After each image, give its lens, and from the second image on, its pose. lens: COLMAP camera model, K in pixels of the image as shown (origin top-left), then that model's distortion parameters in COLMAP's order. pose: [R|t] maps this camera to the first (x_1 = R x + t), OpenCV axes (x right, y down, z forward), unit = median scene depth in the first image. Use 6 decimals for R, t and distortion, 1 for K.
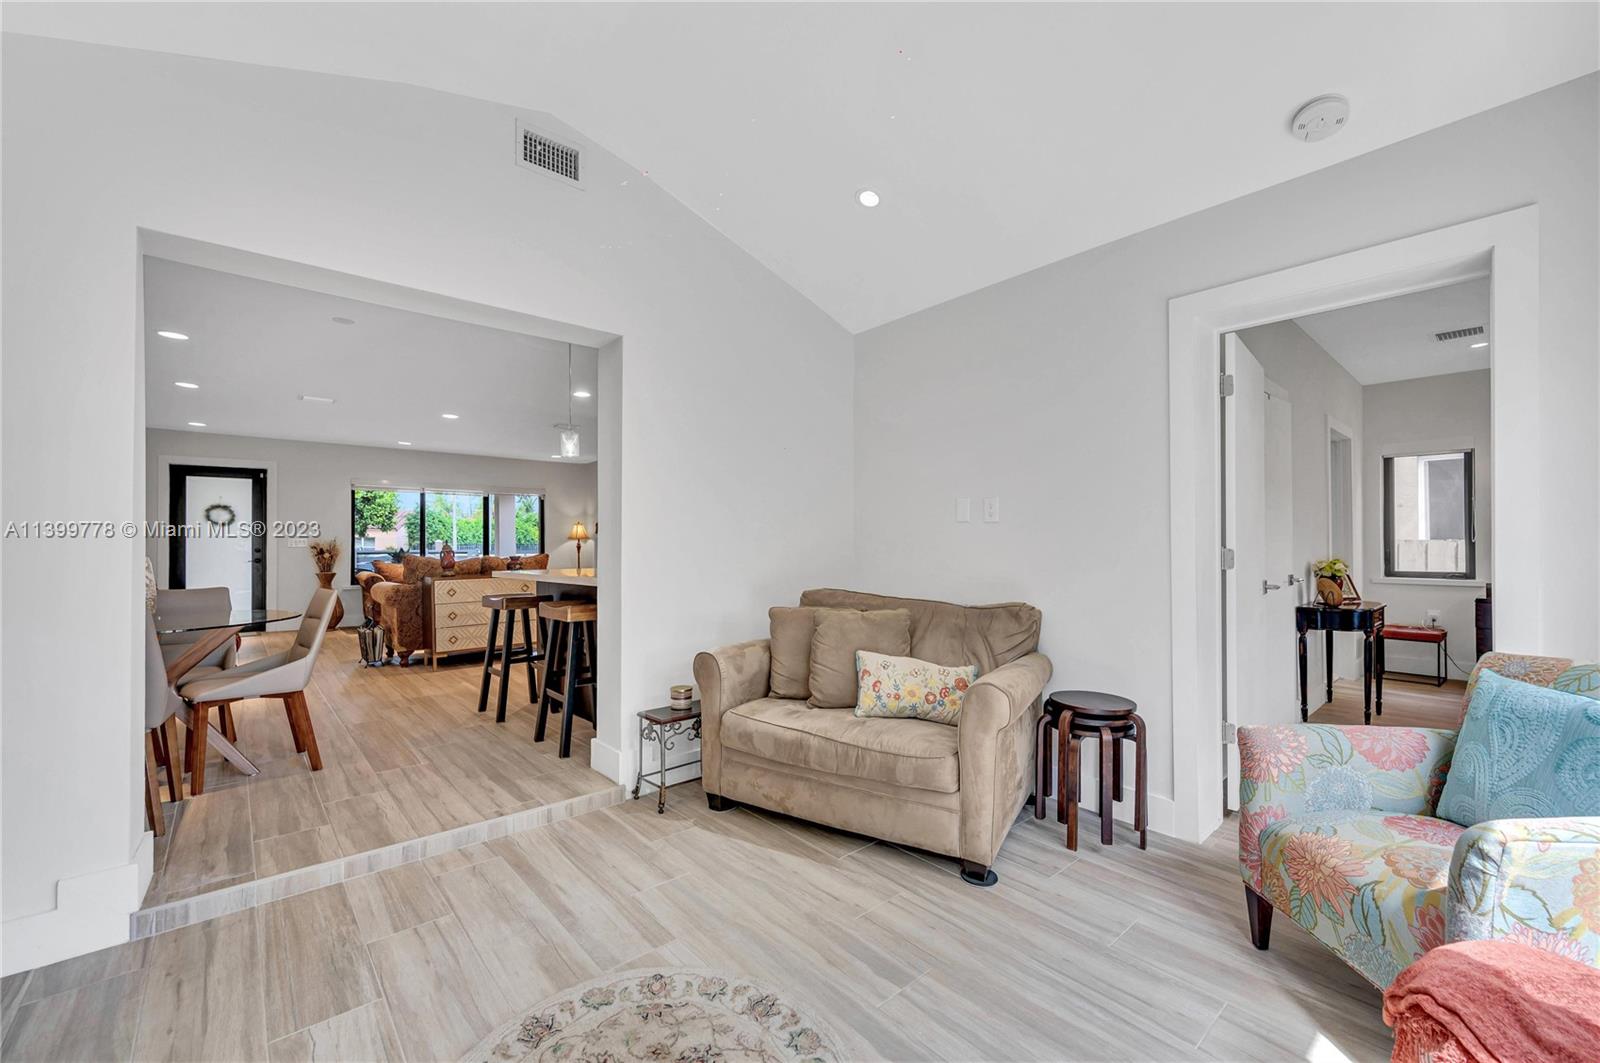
lens RADIAL K [[644.5, 0, 777.2], [0, 644.5, 540.8], [0, 0, 1]] dist [-0.000837, -0.000165]
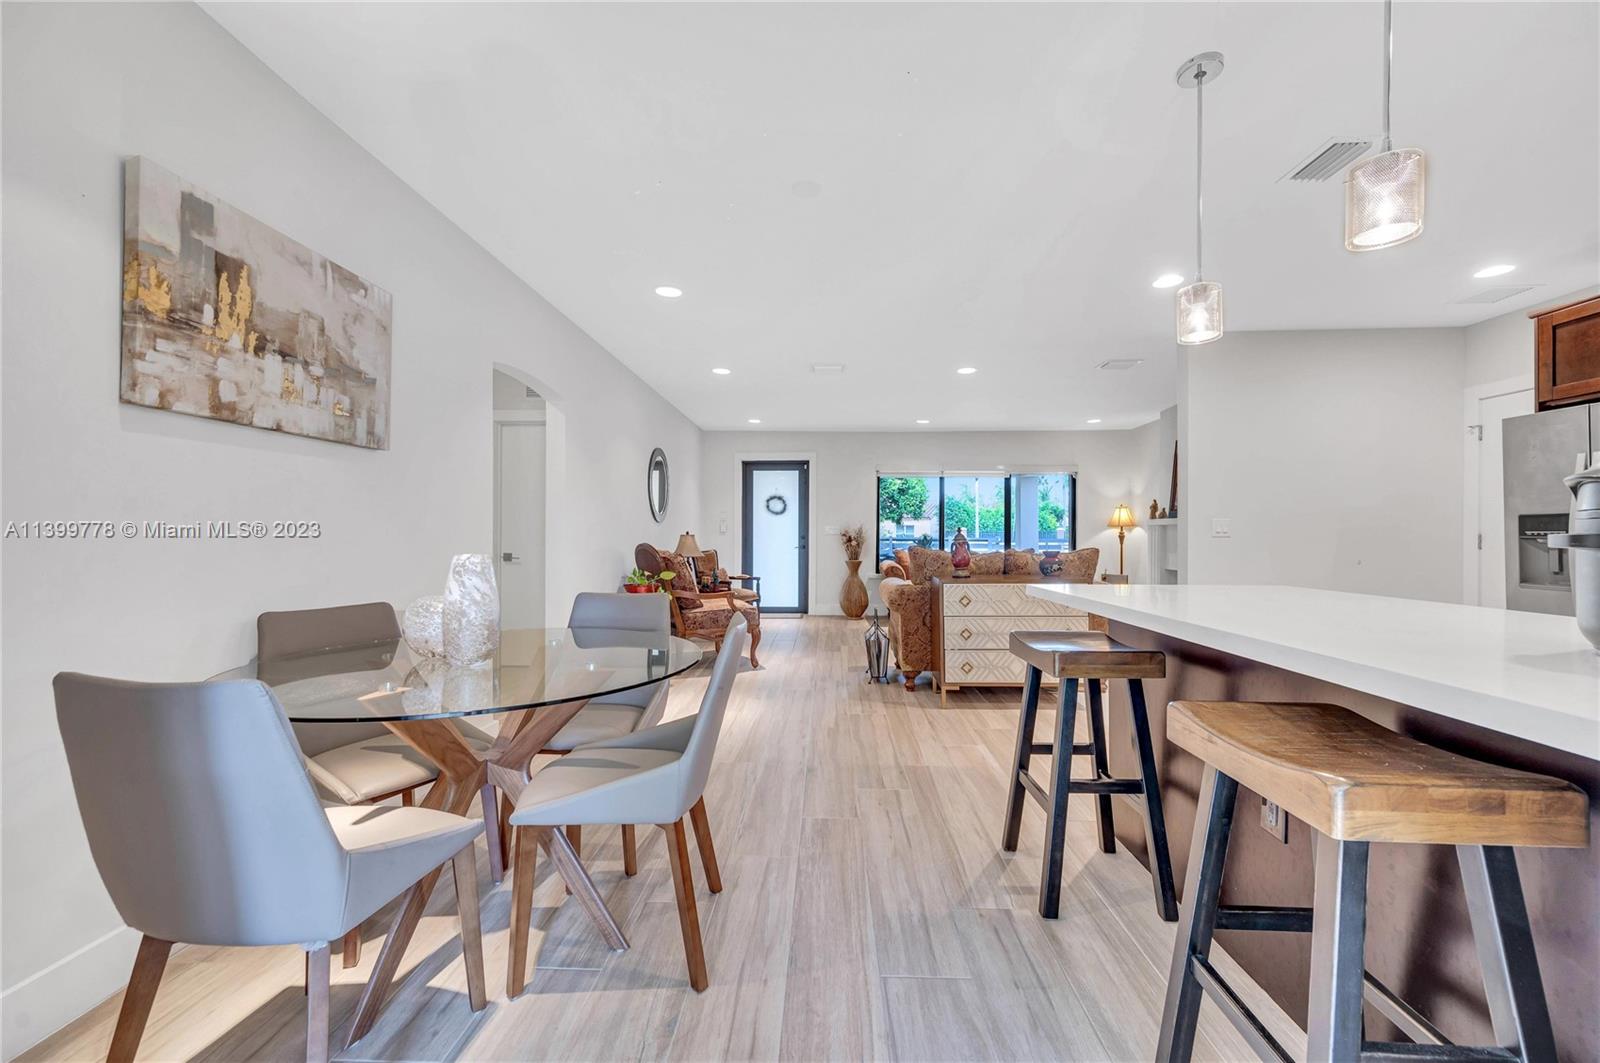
lens RADIAL K [[620.9, 0, 812.4], [0, 620.9, 530.1], [0, 0, 1]] dist [-0.000310, -0.000121]
pose [[0.748767, 0.002350, -0.662830, -0.117774], [-0.000922, 0.999996, 0.002504, 0.000388], [0.662833, -0.001264, 0.748766, 0.248909]]
